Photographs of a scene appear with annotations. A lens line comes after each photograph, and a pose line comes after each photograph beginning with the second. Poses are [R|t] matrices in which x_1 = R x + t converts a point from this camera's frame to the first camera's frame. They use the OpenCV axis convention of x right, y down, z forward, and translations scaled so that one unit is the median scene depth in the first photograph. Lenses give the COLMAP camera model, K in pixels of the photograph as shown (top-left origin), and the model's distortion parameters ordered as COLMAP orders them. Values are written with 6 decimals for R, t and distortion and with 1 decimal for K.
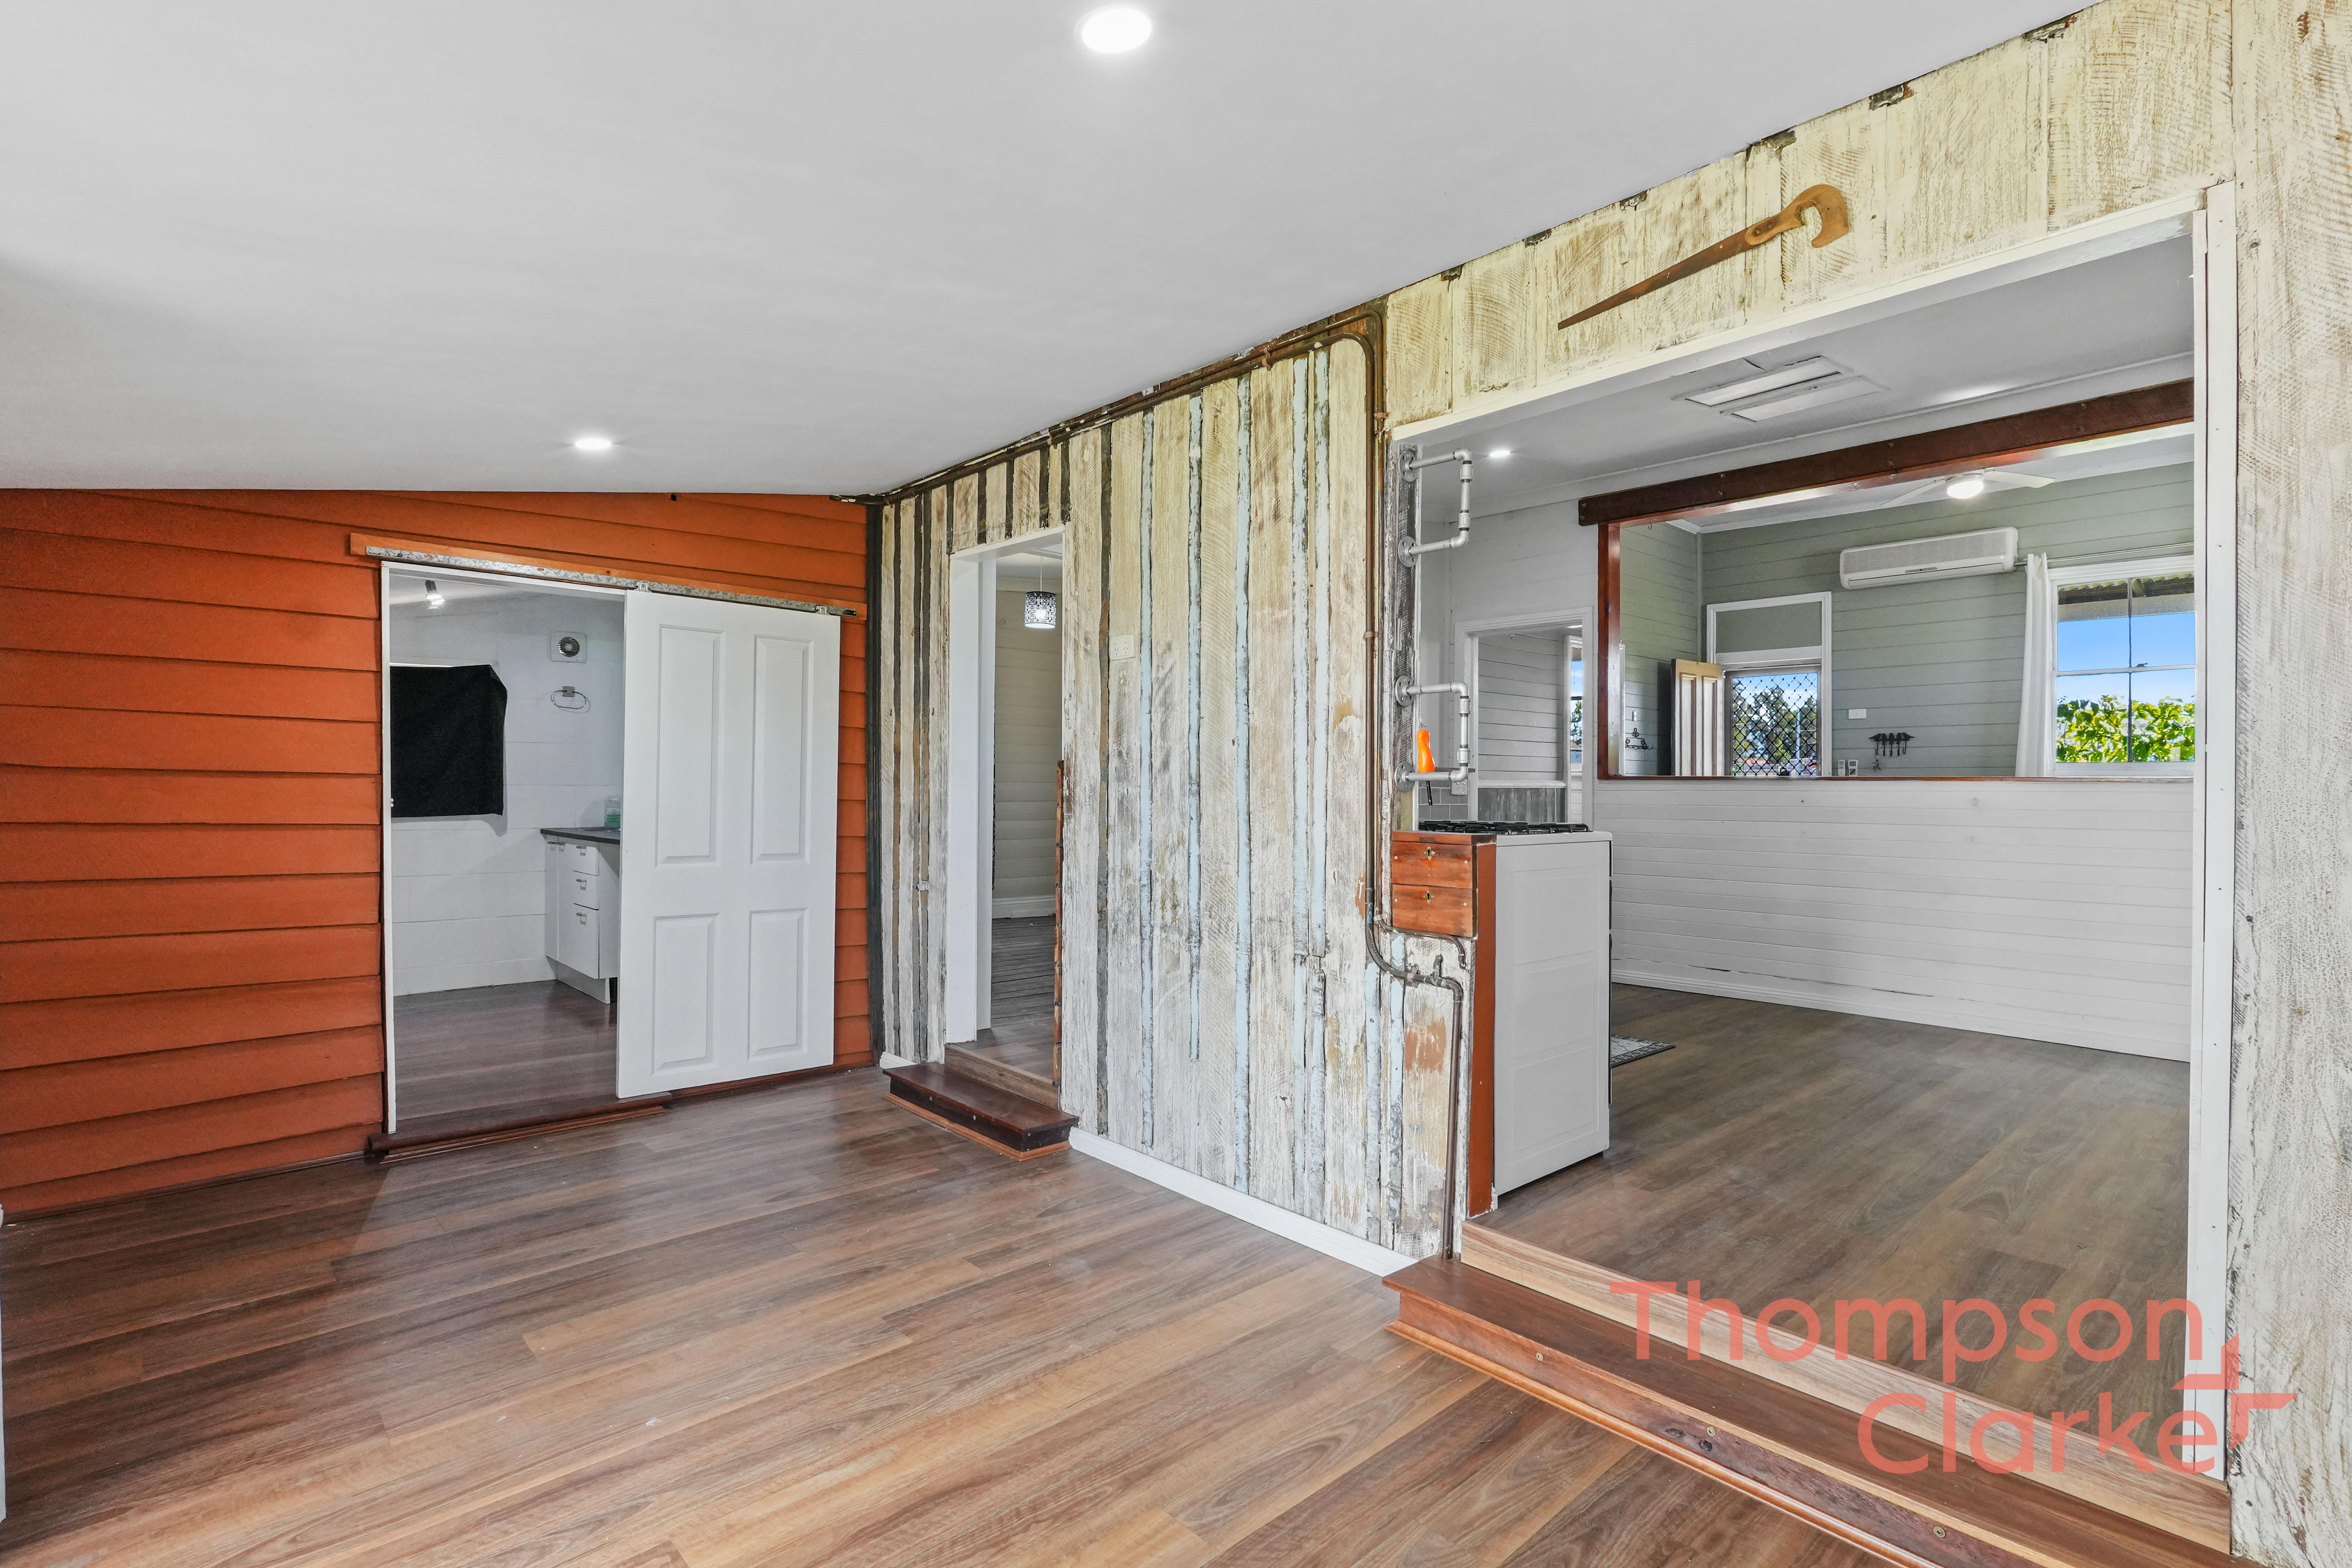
lens RADIAL K [[1090.9, 0, 1185.7], [0, 1090.9, 782.3], [0, 0, 1]] dist [-0.005456, -0.000004]
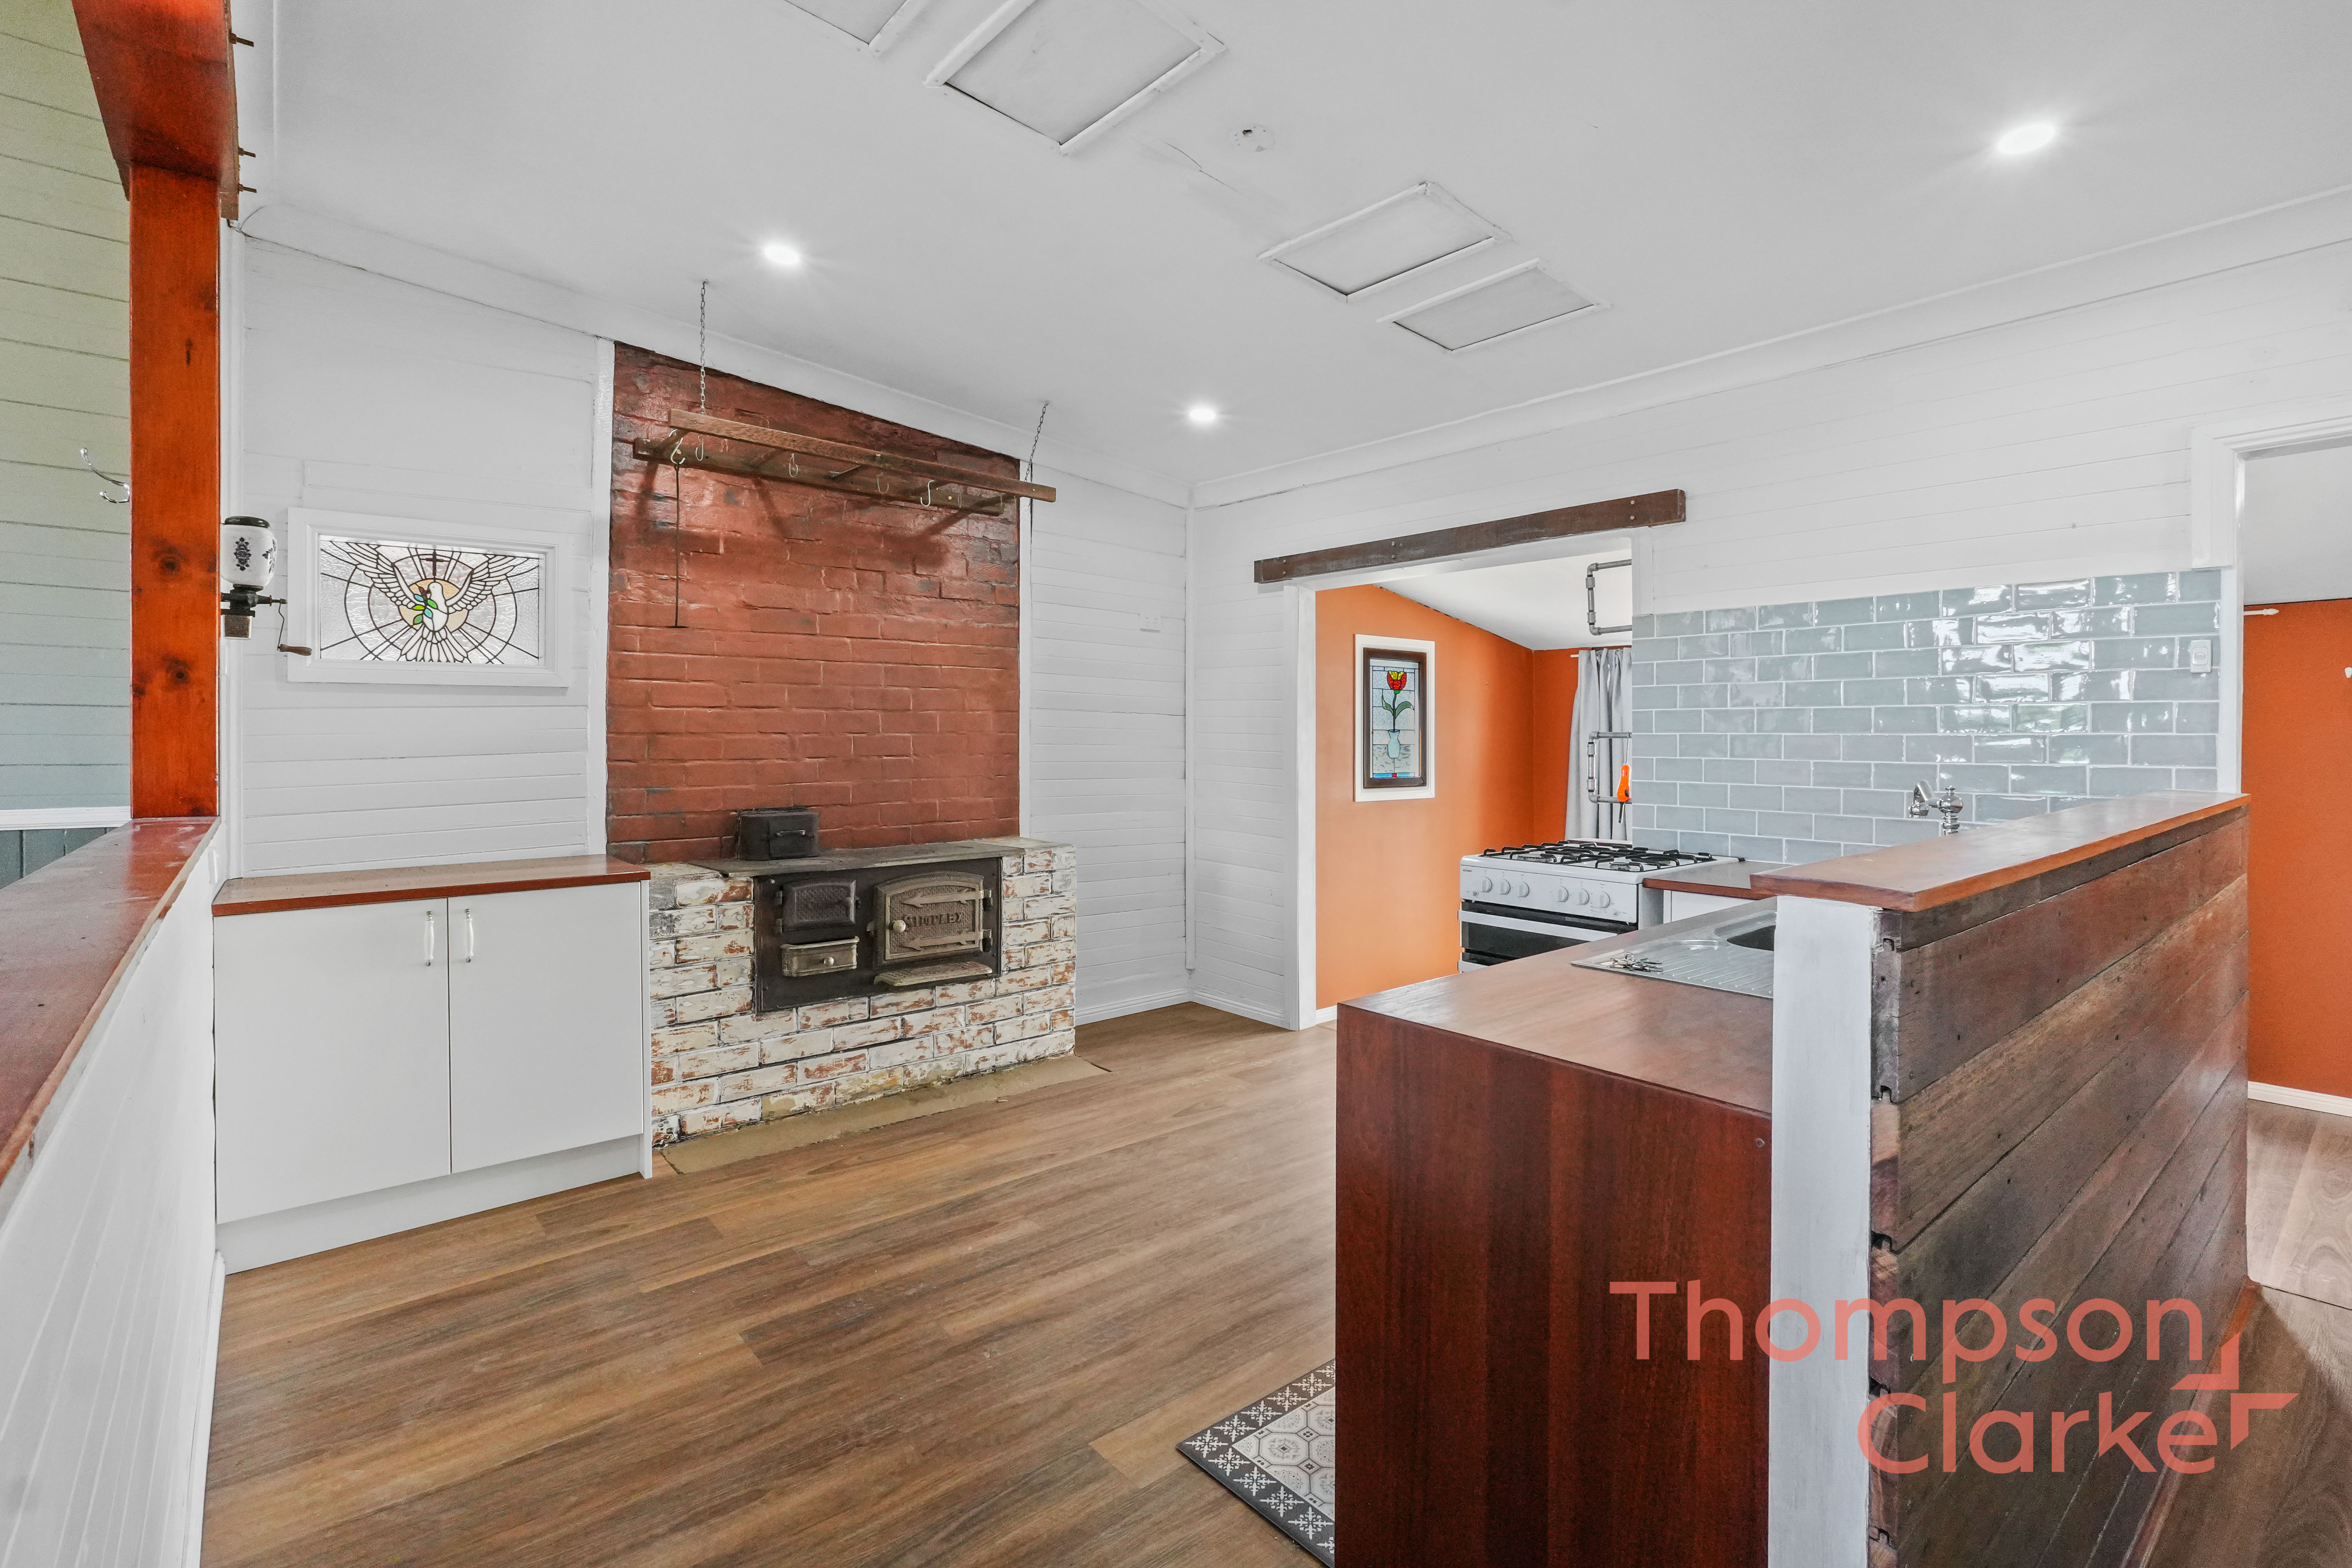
lens RADIAL K [[1090.9, 0, 1167.0], [0, 1090.9, 740.7], [0, 0, 1]] dist [-0.005456, -0.000004]
pose [[-0.998759, -0.010417, 0.048706, 0.247262], [-0.010573, 0.999940, -0.002928, -0.024210], [-0.048673, -0.003439, -0.998809, 0.820176]]
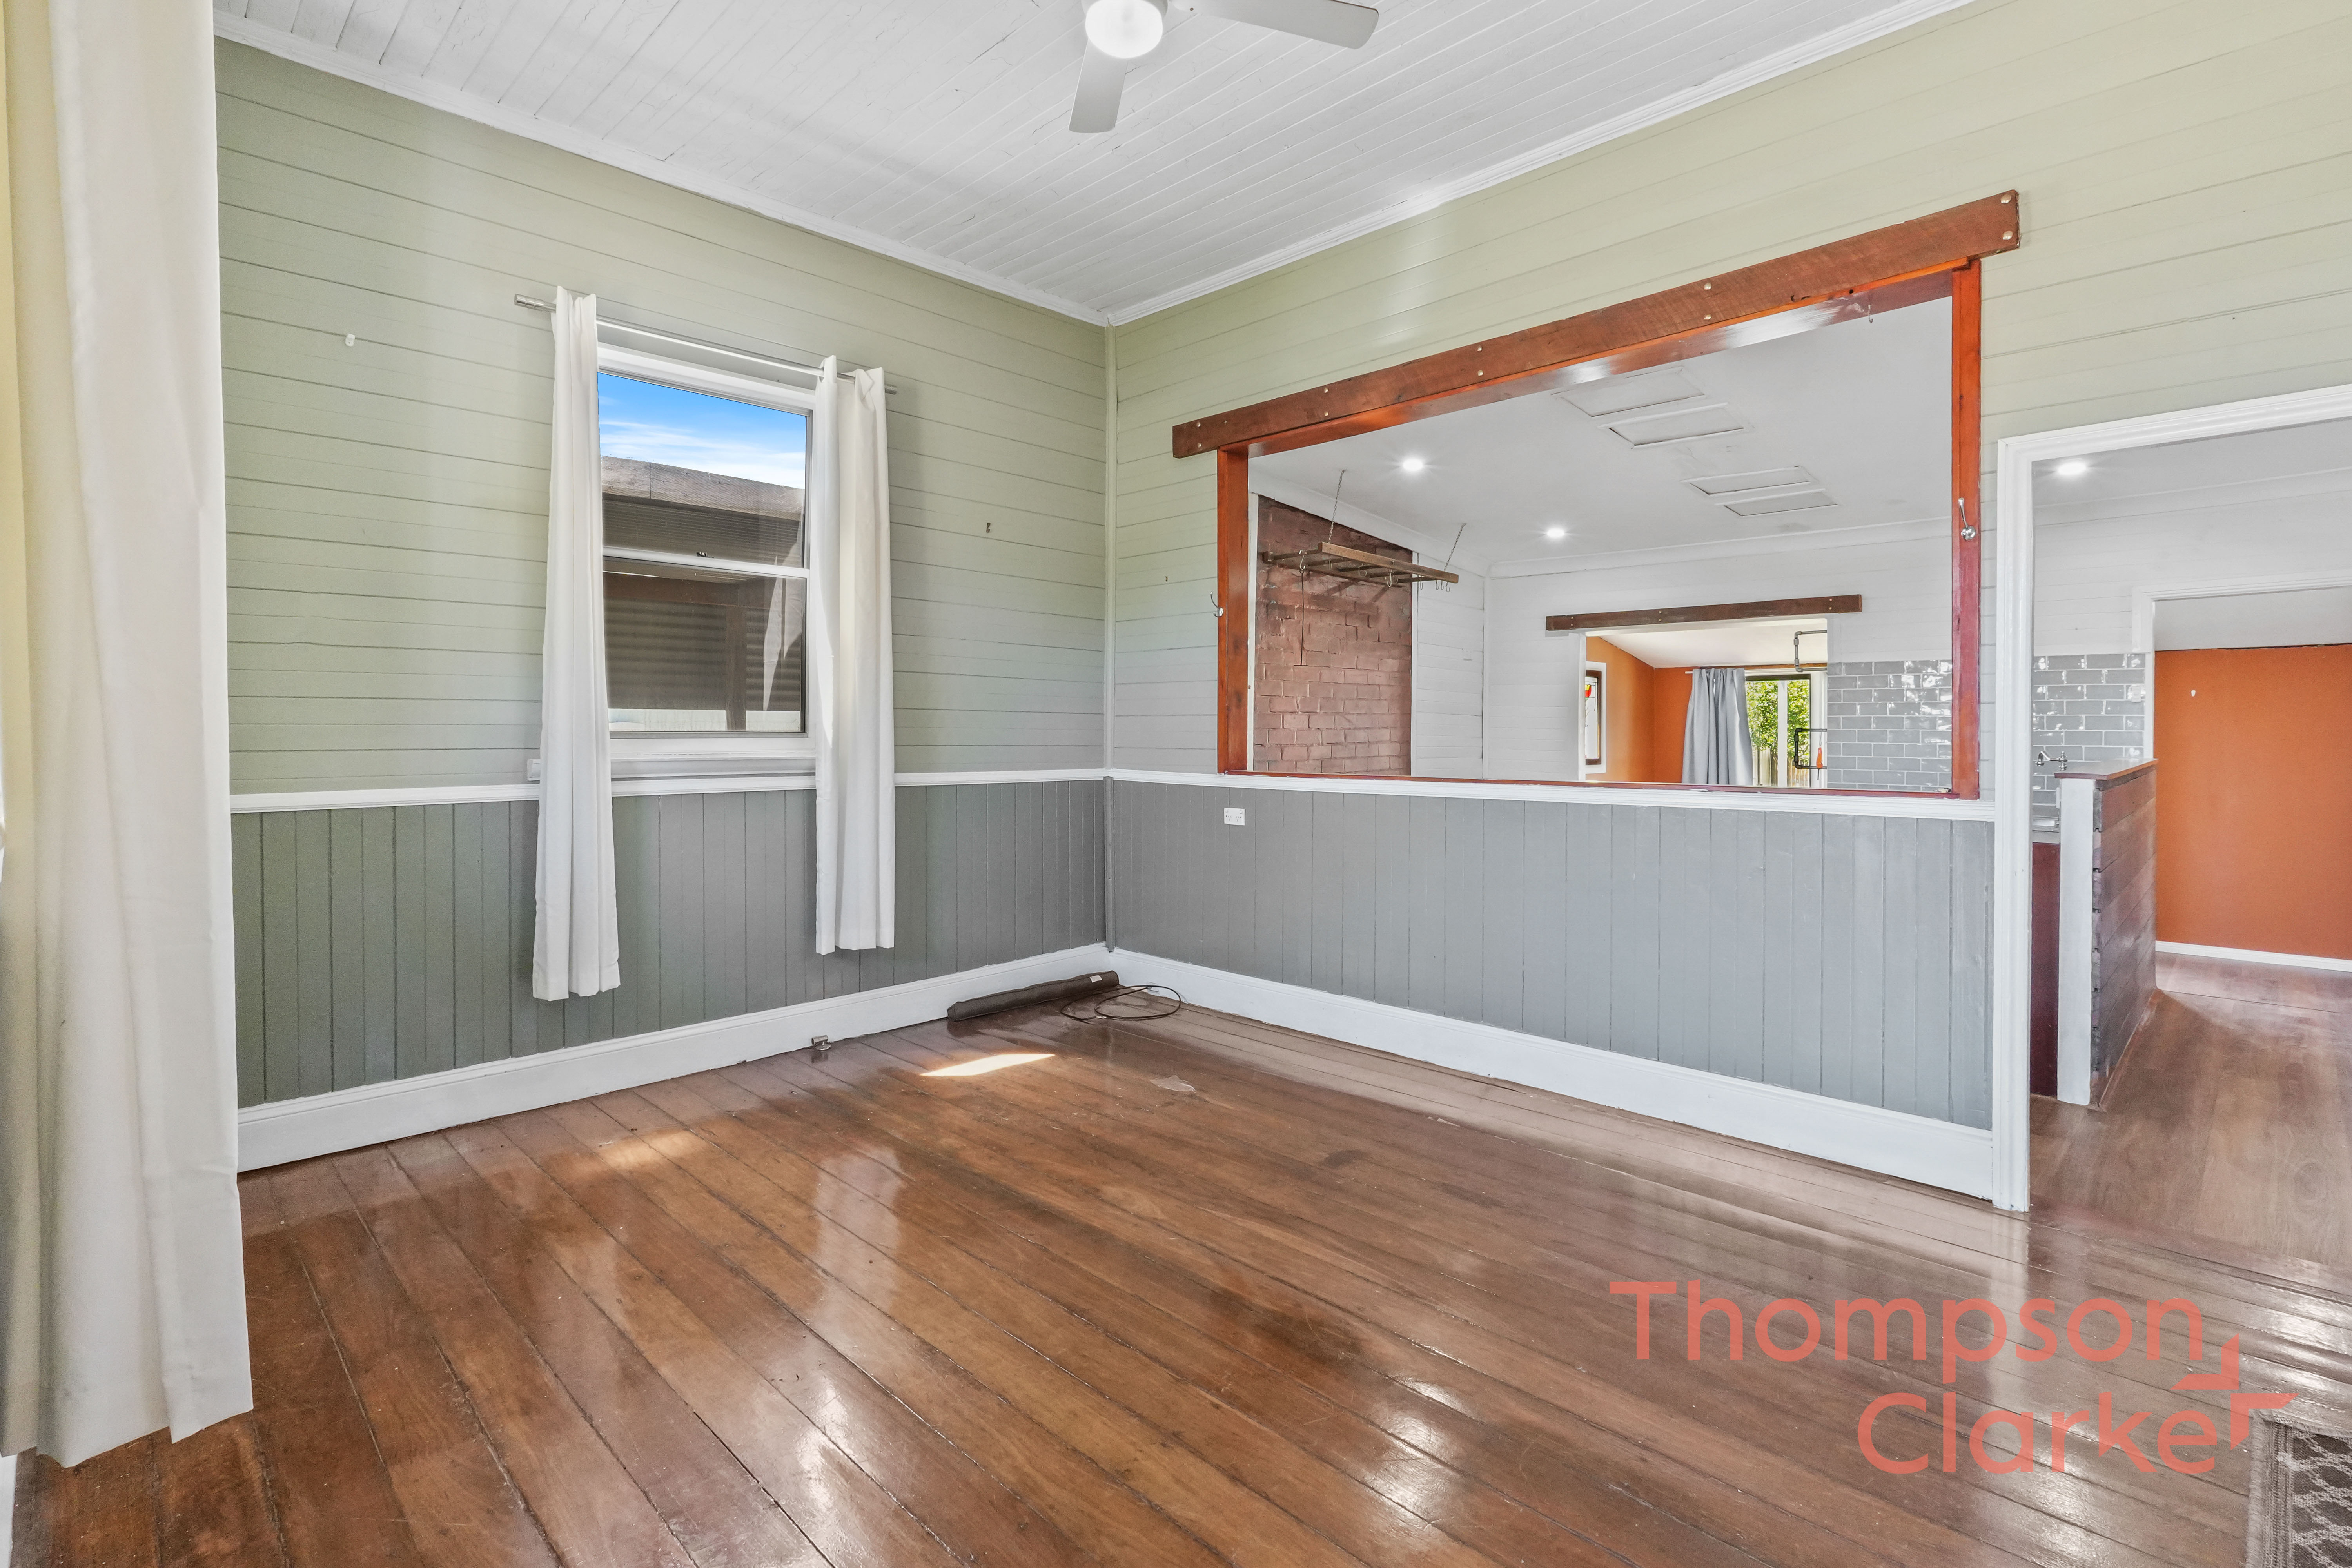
lens RADIAL K [[1090.9, 0, 1199.5], [0, 1090.9, 724.5], [0, 0, 1]] dist [-0.005456, -0.000004]
pose [[-0.998707, -0.011712, -0.049472, 0.534682], [-0.011192, 0.999879, -0.010773, -0.020812], [0.049592, -0.010206, -0.998717, 1.095154]]
